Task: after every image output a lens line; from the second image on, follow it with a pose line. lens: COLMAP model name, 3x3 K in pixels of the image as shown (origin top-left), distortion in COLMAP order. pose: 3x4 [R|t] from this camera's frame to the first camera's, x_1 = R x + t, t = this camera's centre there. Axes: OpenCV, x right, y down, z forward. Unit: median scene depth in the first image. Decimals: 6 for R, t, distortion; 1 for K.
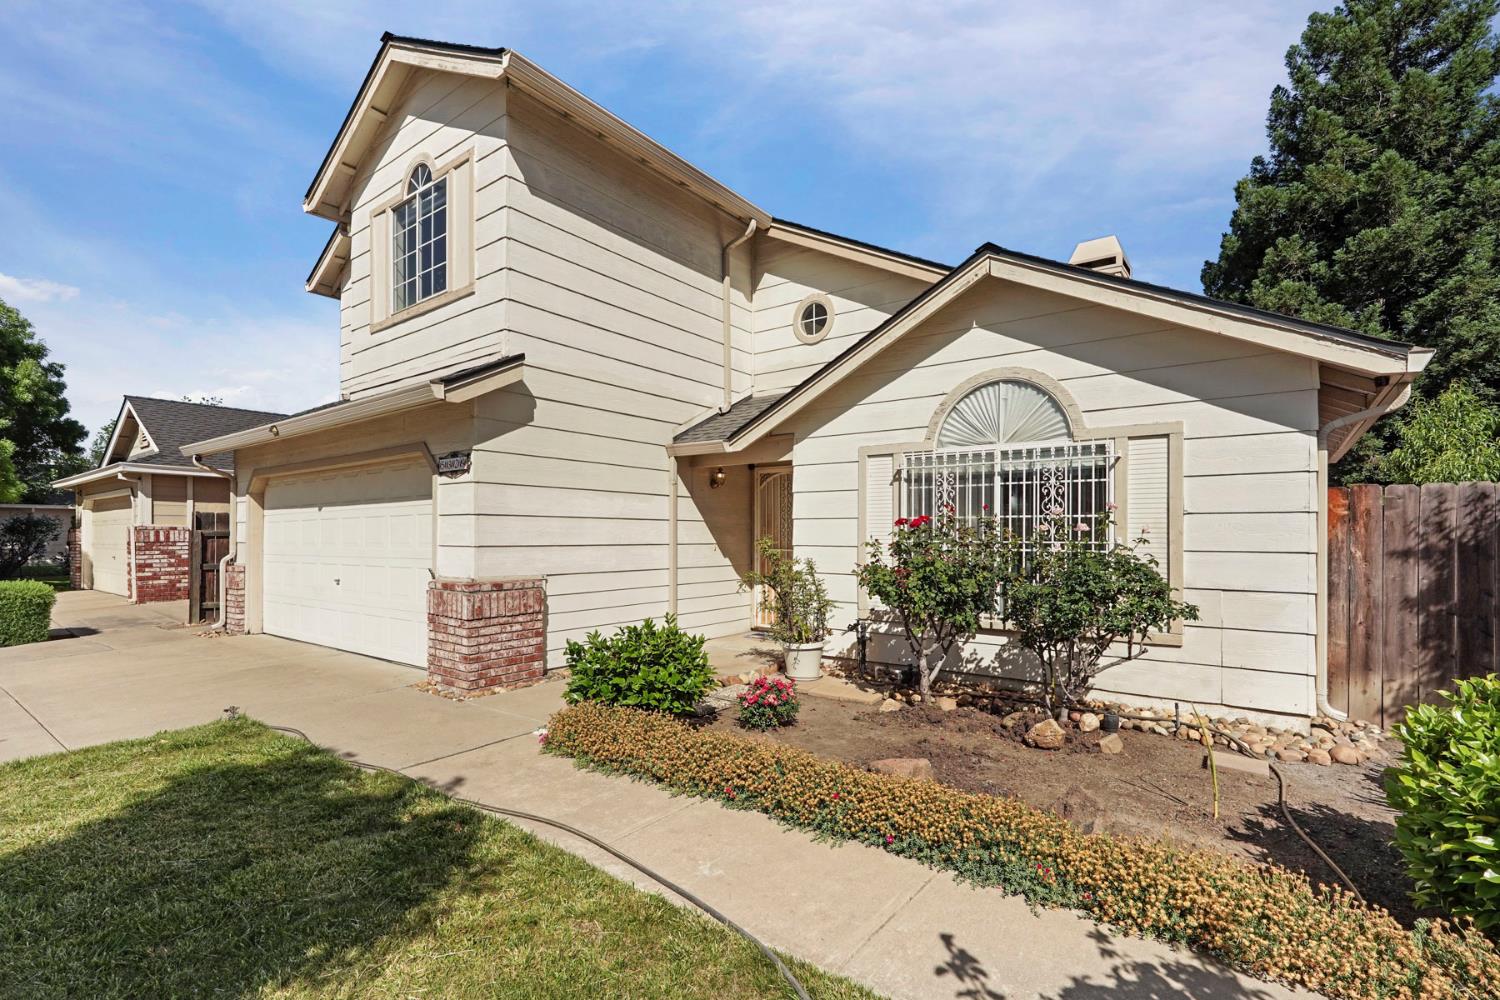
lens RADIAL K [[685.5, 0, 761.5], [0, 685.5, 533.1], [0, 0, 1]] dist [-0.008643, 0.001112]
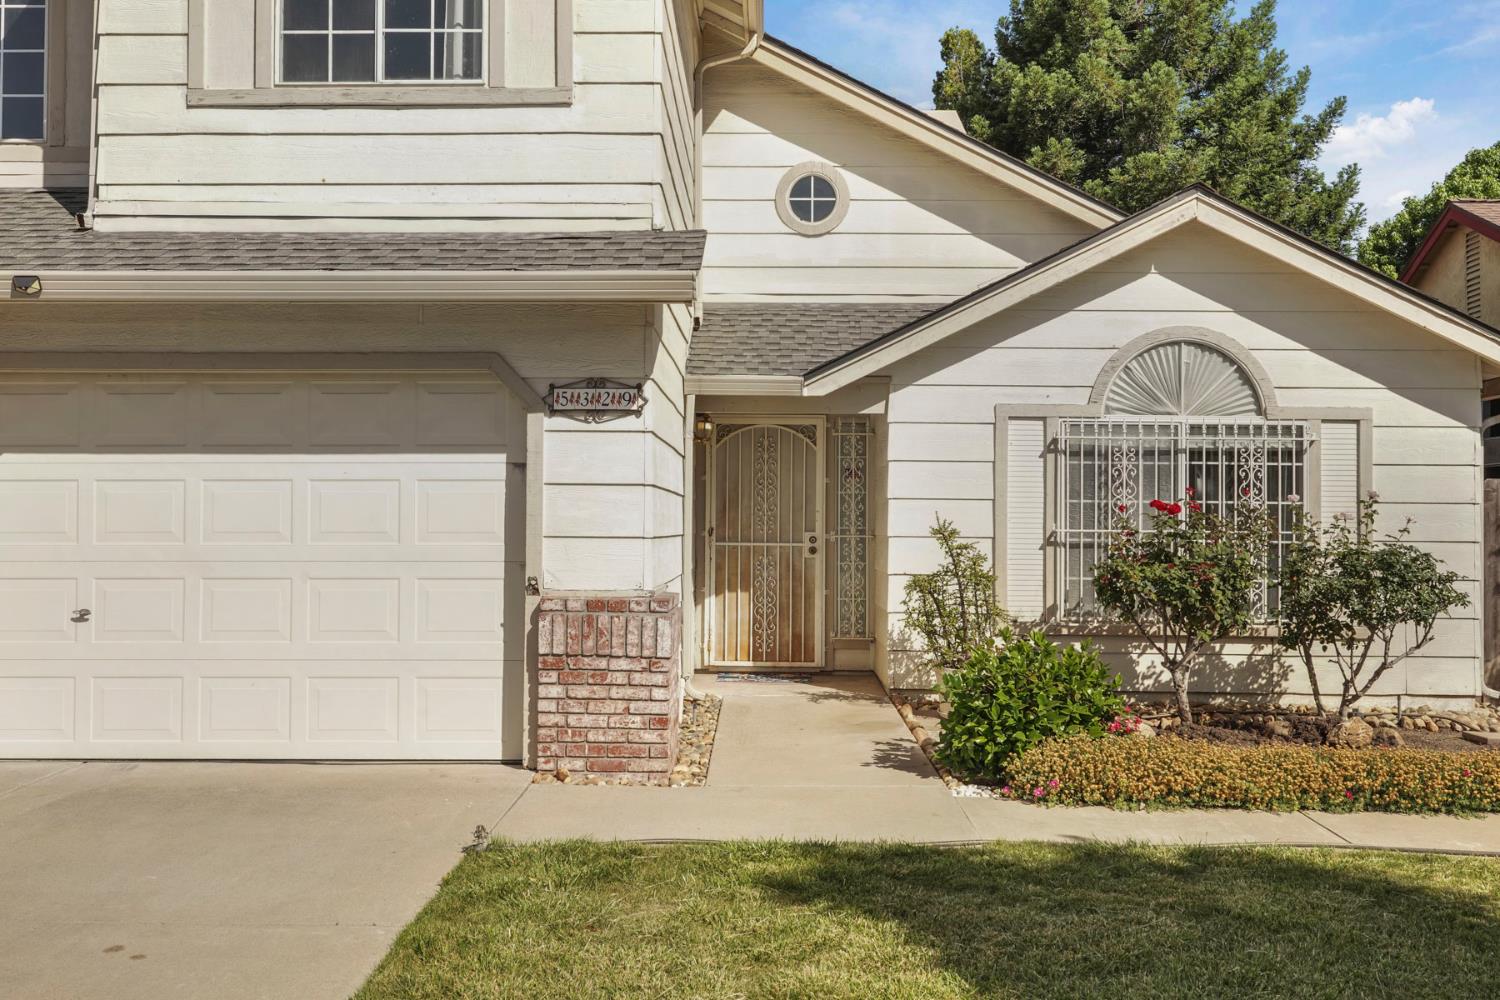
lens RADIAL K [[1305.2, 0, 748.0], [0, 1305.2, 504.0], [0, 0, 1]] dist [0.005155, 0.003522]
pose [[0.812605, 0.013642, 0.582655, -0.957479], [-0.008081, 0.999894, -0.012141, 0.002432], [-0.582759, 0.005157, 0.812629, 0.002301]]
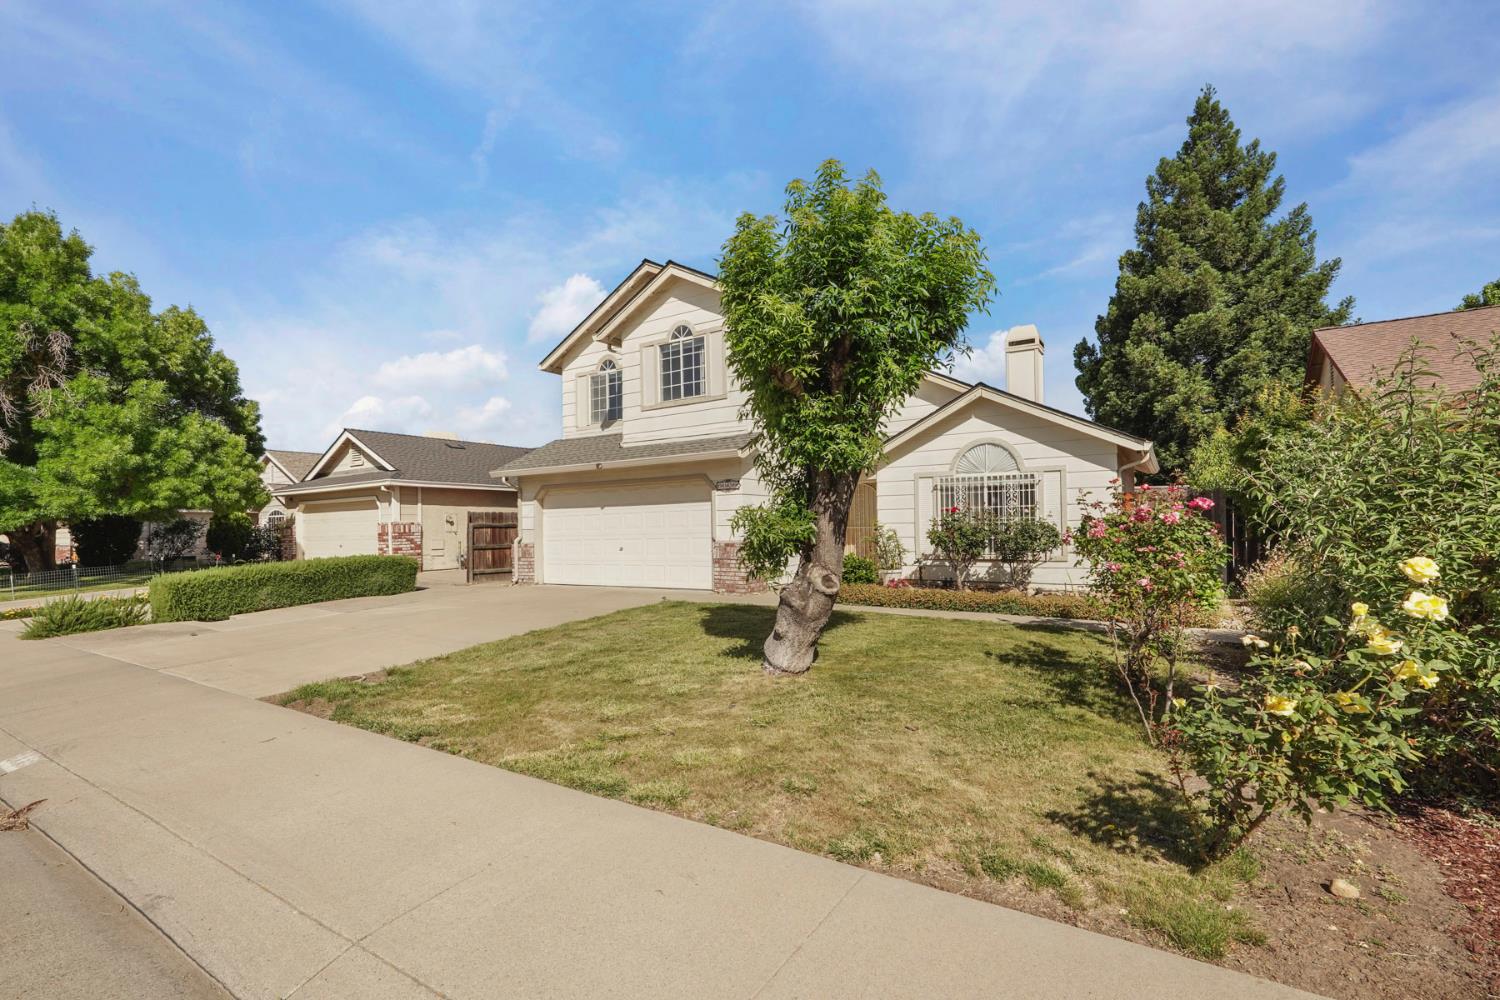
lens RADIAL K [[673.8, 0, 750.8], [0, 673.8, 525.5], [0, 0, 1]] dist [-0.015924, 0.000100]
pose [[0.996993, -0.018719, 0.075193, -0.512588], [0.018572, 0.999824, 0.002650, 0.014263], [-0.075229, -0.001246, 0.997165, -0.975732]]
